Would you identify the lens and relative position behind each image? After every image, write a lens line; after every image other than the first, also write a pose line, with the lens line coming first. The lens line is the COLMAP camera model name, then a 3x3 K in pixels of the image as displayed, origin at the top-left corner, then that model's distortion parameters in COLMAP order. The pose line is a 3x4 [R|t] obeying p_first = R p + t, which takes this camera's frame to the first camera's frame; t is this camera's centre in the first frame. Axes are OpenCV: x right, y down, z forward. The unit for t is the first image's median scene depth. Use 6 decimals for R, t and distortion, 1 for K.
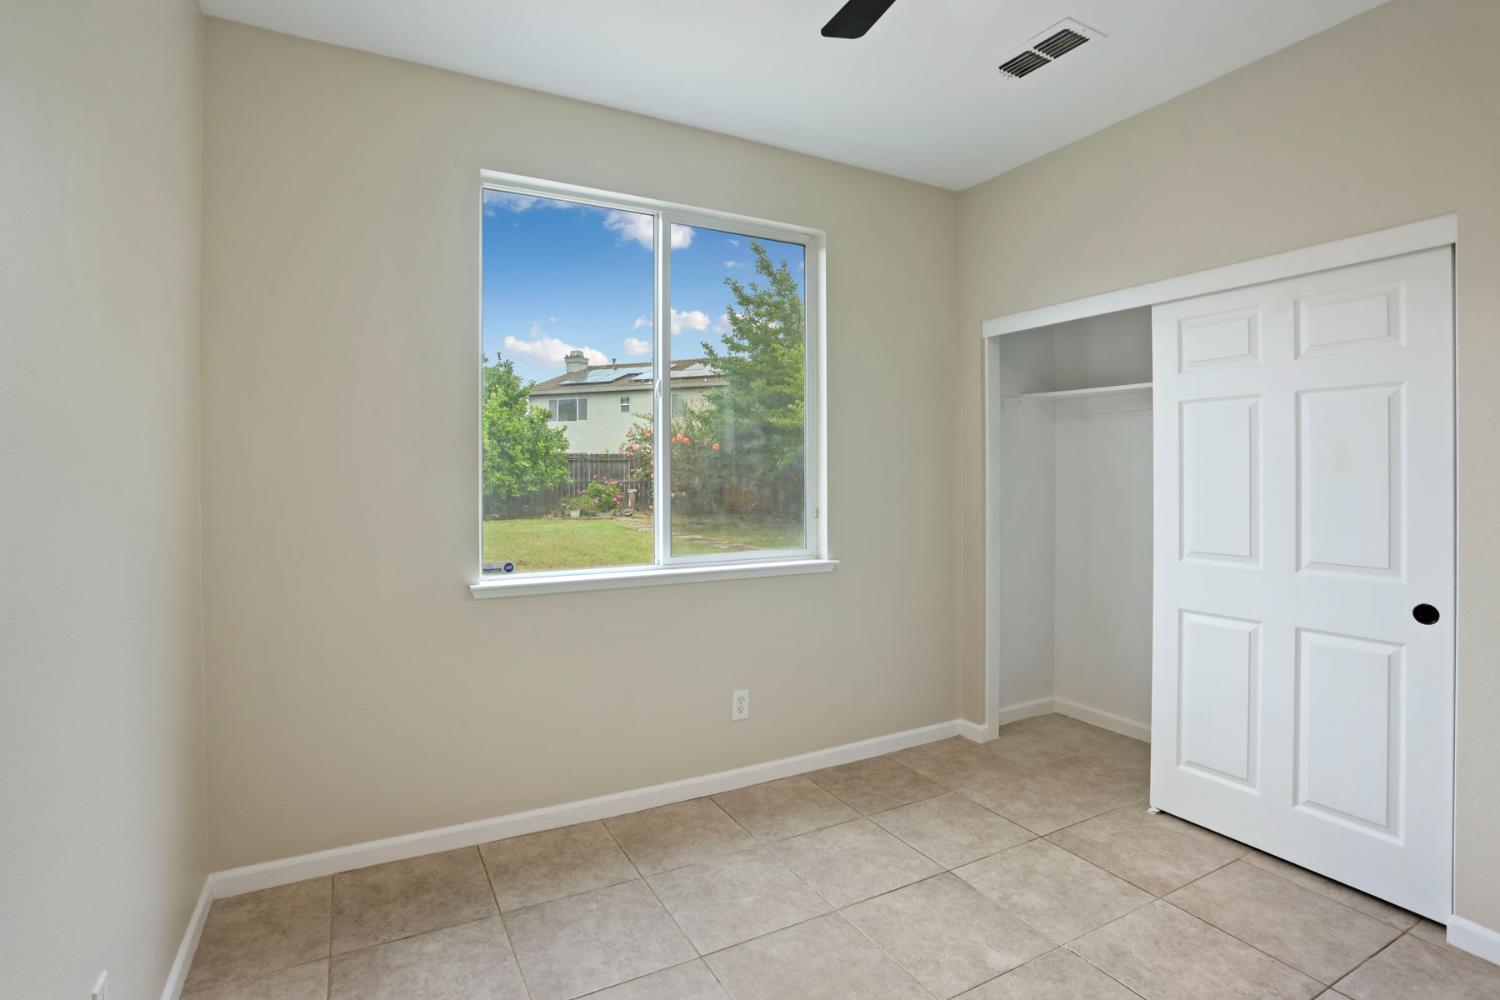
lens RADIAL K [[729.4, 0, 745.3], [0, 729.4, 489.8], [0, 0, 1]] dist [-0.050353, 0.005729]
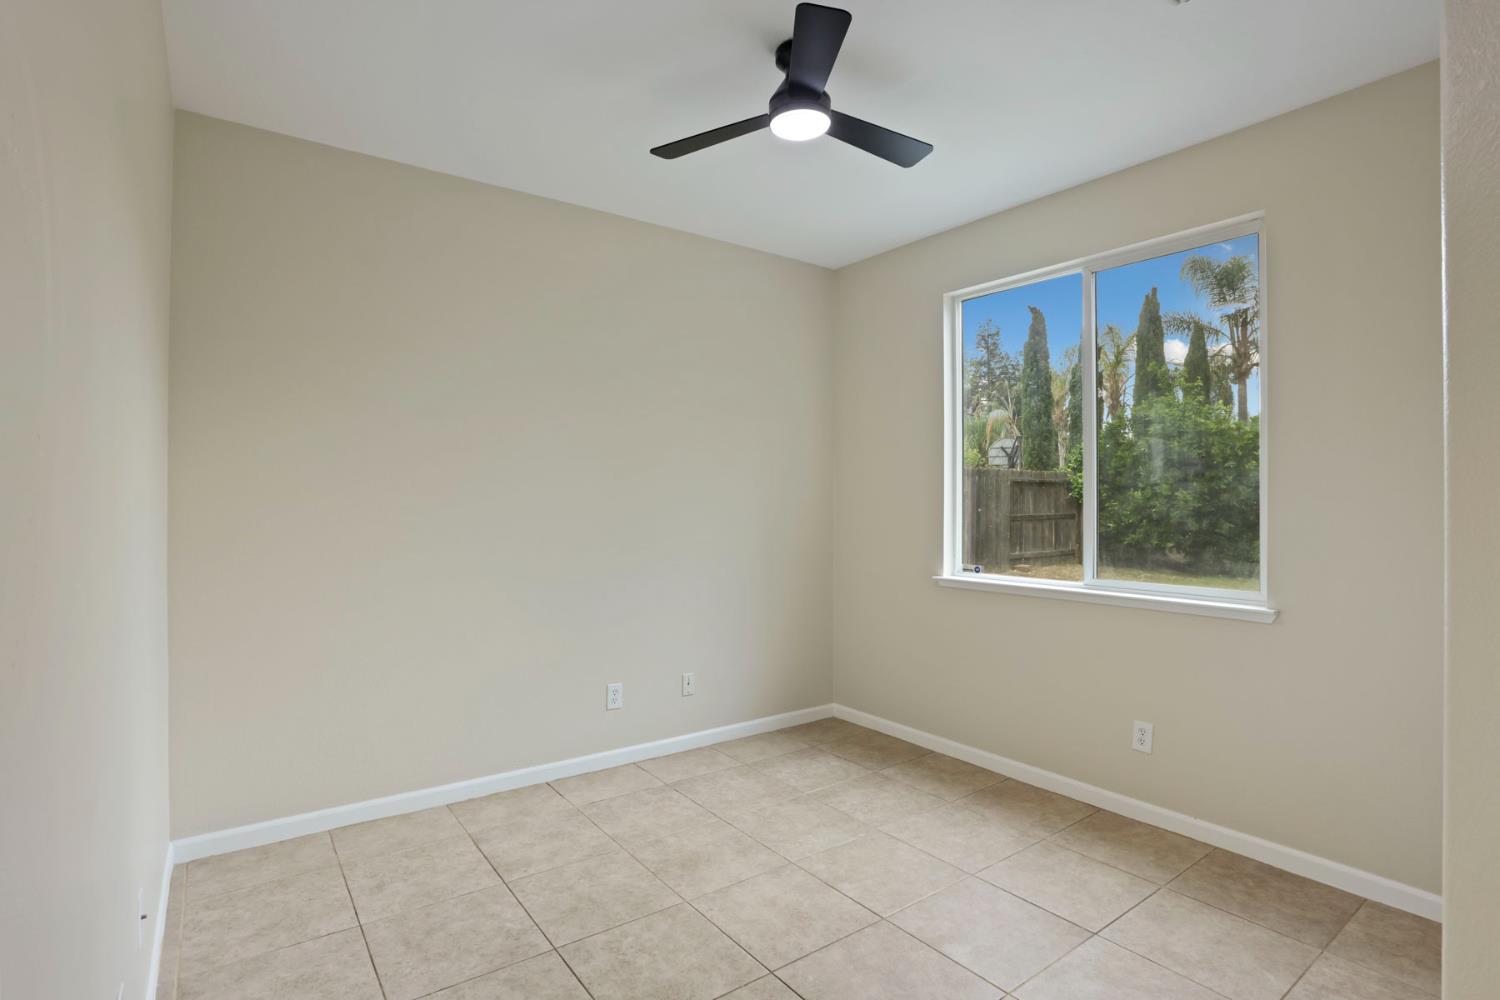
lens RADIAL K [[729.4, 0, 742.9], [0, 729.4, 504.1], [0, 0, 1]] dist [-0.050353, 0.005729]
pose [[0.132834, 0.006564, -0.991117, 1.000180], [-0.020971, 0.999773, 0.003811, -0.013000], [0.990916, 0.020278, 0.132941, 0.374249]]
